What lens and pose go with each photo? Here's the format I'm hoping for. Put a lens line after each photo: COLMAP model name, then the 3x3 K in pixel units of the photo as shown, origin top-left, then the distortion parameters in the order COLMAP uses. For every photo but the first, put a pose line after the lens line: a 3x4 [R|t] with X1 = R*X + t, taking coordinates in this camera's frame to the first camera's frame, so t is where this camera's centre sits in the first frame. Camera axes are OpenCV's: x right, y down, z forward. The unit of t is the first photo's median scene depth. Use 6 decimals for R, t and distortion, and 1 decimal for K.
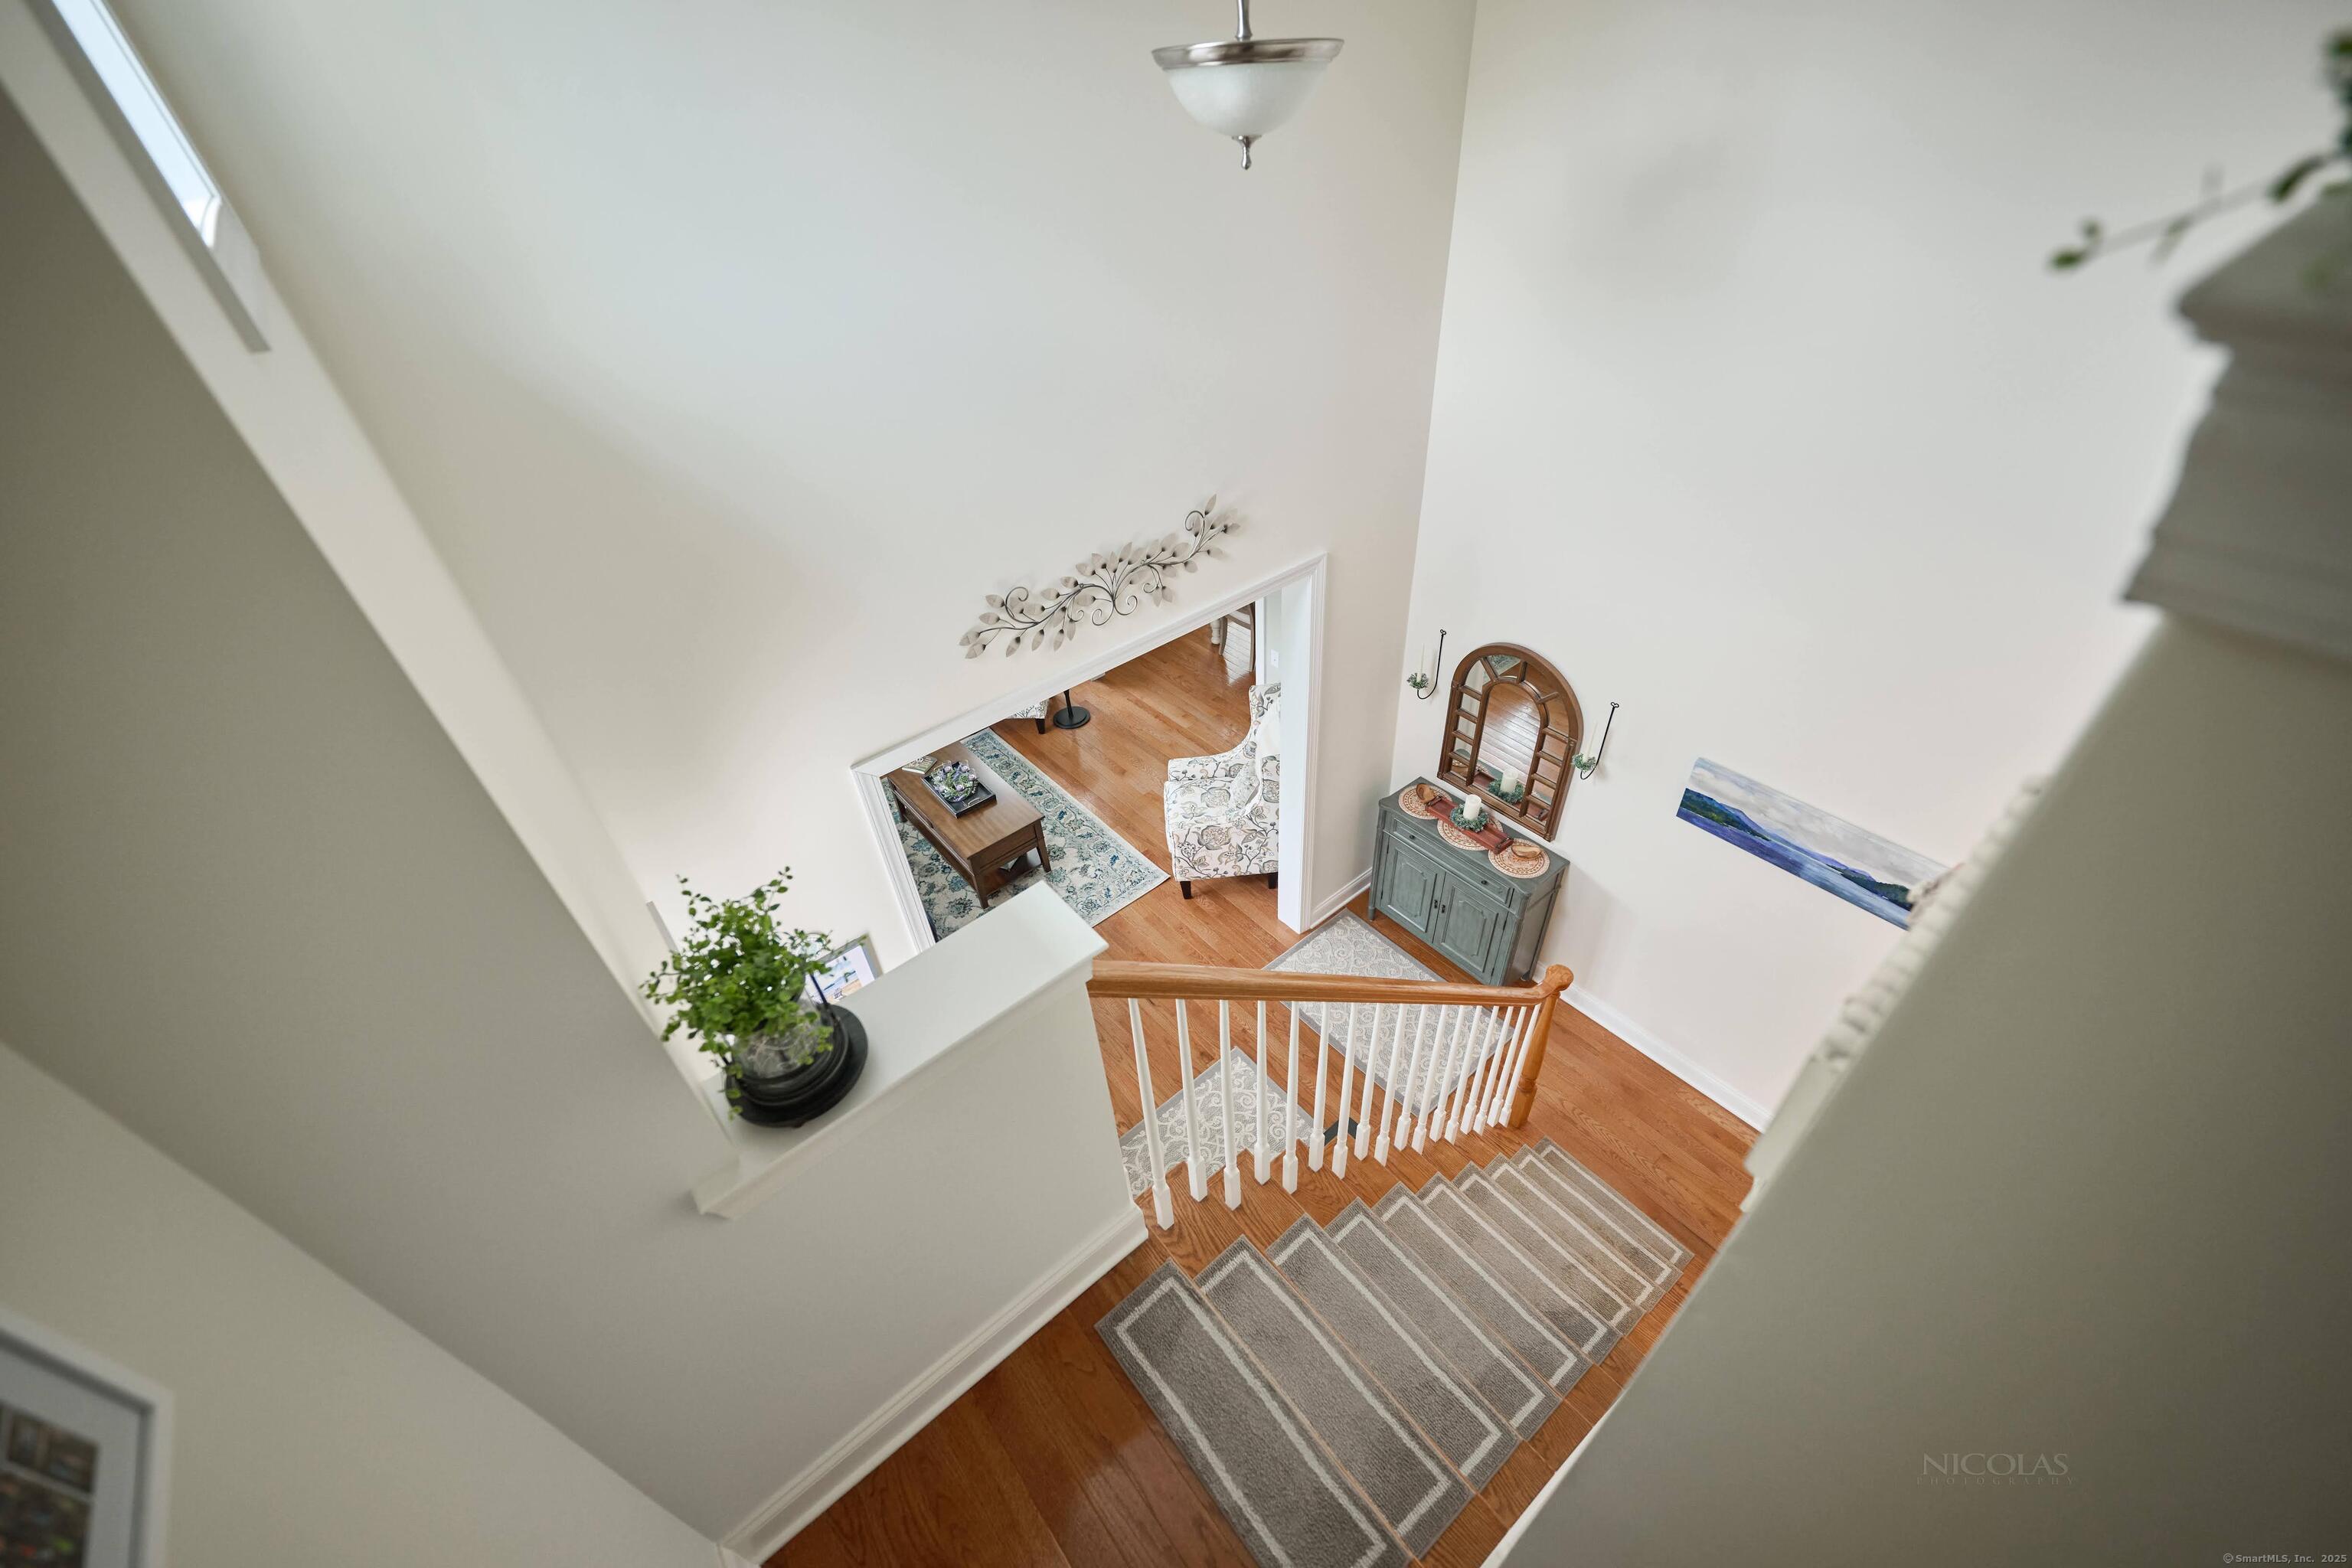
lens RADIAL K [[919.3, 0, 1168.2], [0, 919.3, 793.1], [0, 0, 1]] dist [-0.000858, 0.000131]
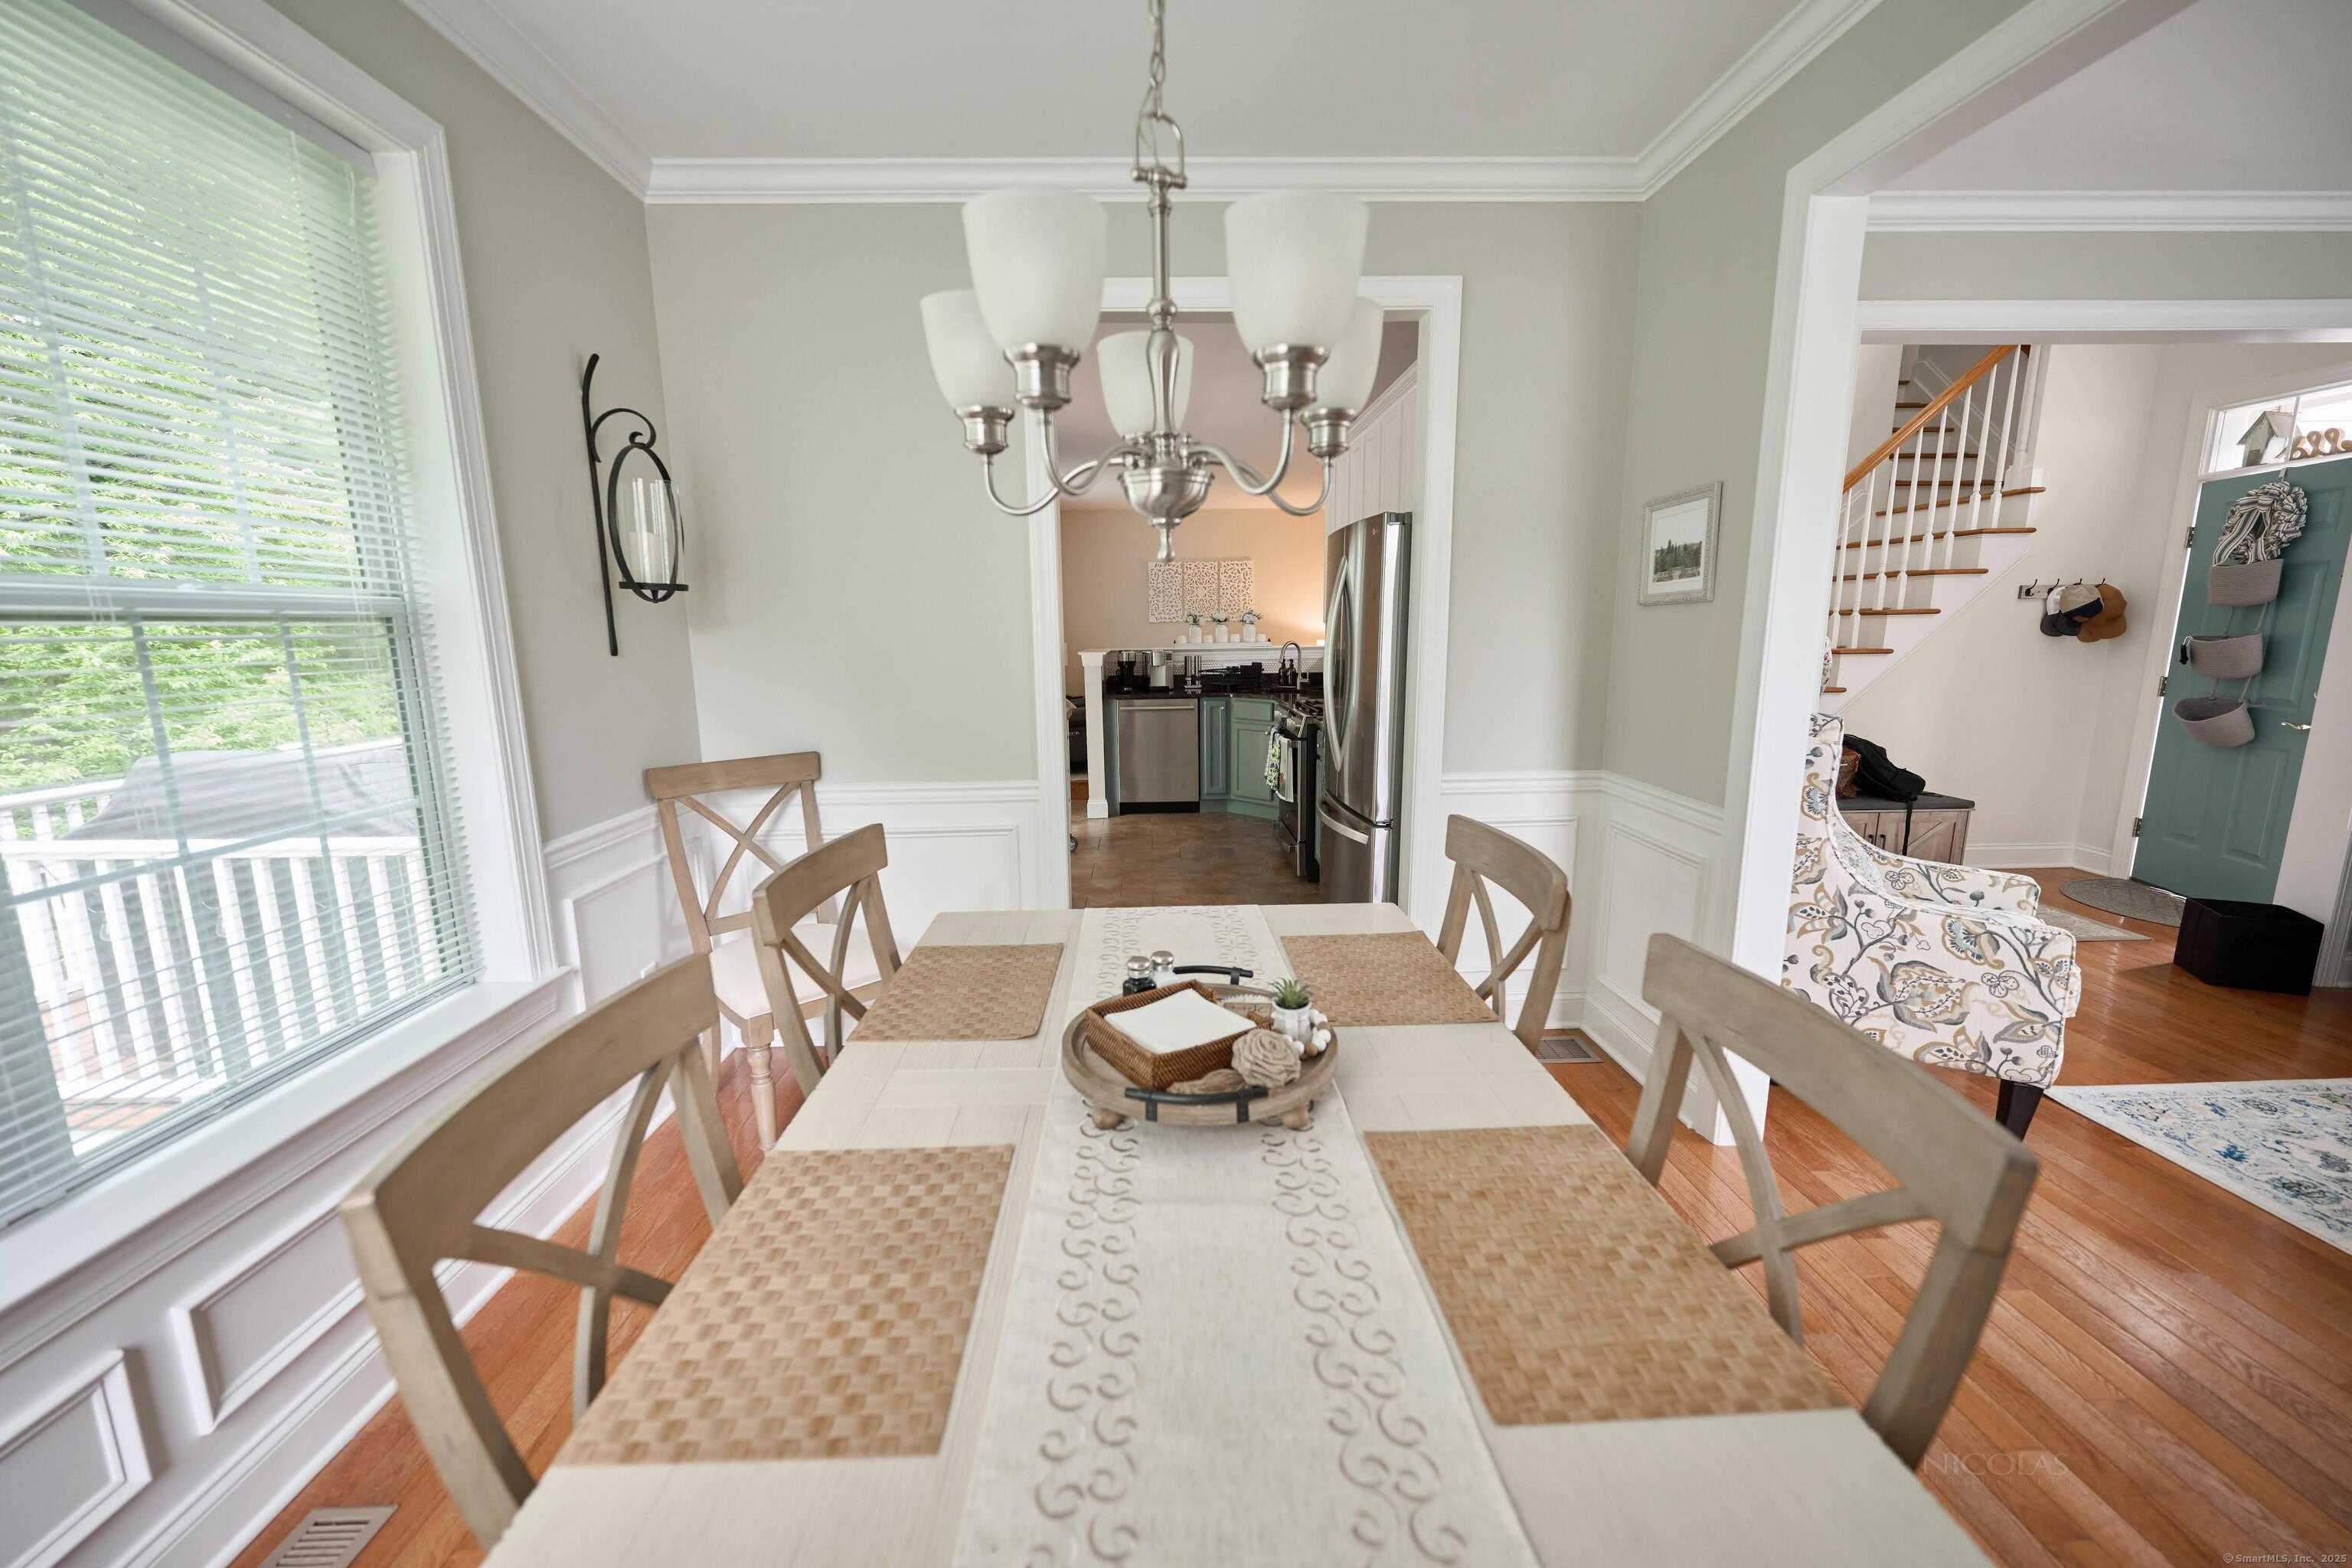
lens RADIAL K [[919.3, 0, 1168.2], [0, 919.3, 793.1], [0, 0, 1]] dist [-0.000858, 0.000131]
pose [[-0.787654, -0.039053, 0.614879, 0.066157], [0.436151, 0.669548, 0.601230, -0.472096], [-0.435171, 0.741741, -0.510339, 1.285044]]
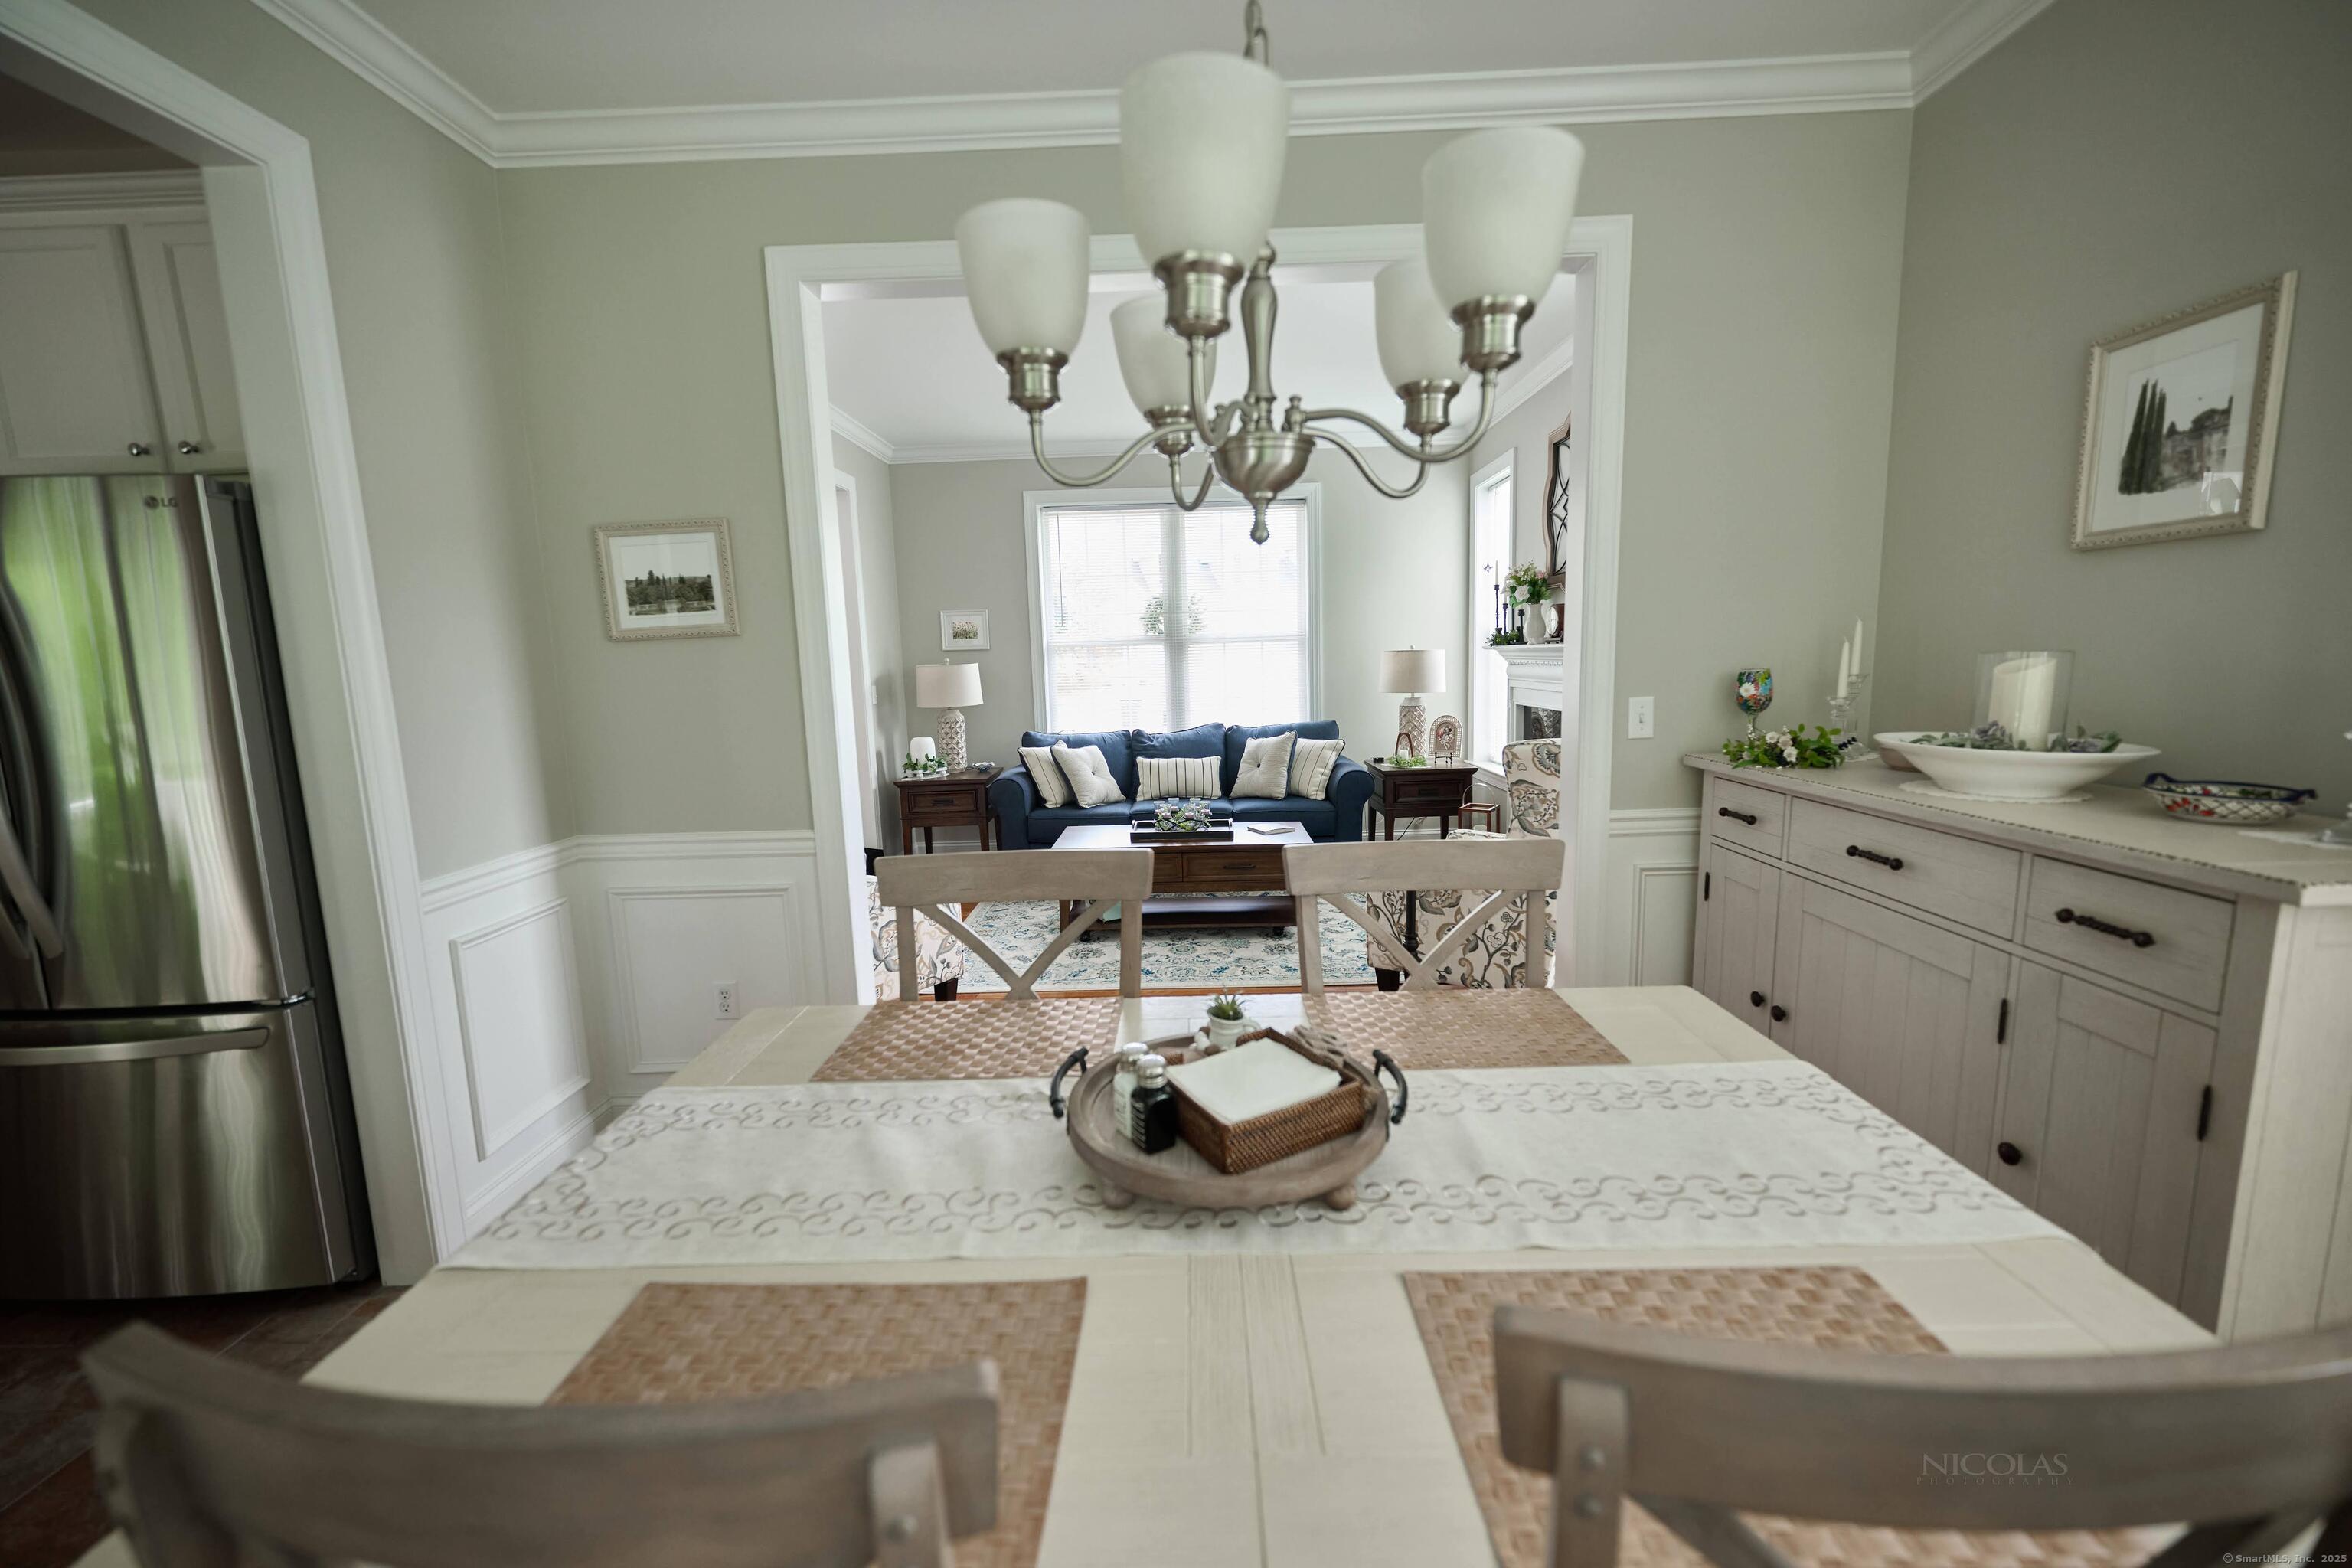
lens RADIAL K [[926.7, 0, 1176.0], [0, 926.7, 784.0], [0, 0, 1]] dist [0.000294, 0.000119]
pose [[-0.639873, 0.188107, -0.745102, 0.330549], [-0.430415, 0.715509, 0.550264, -0.443683], [0.636636, 0.672803, -0.376871, 1.234241]]
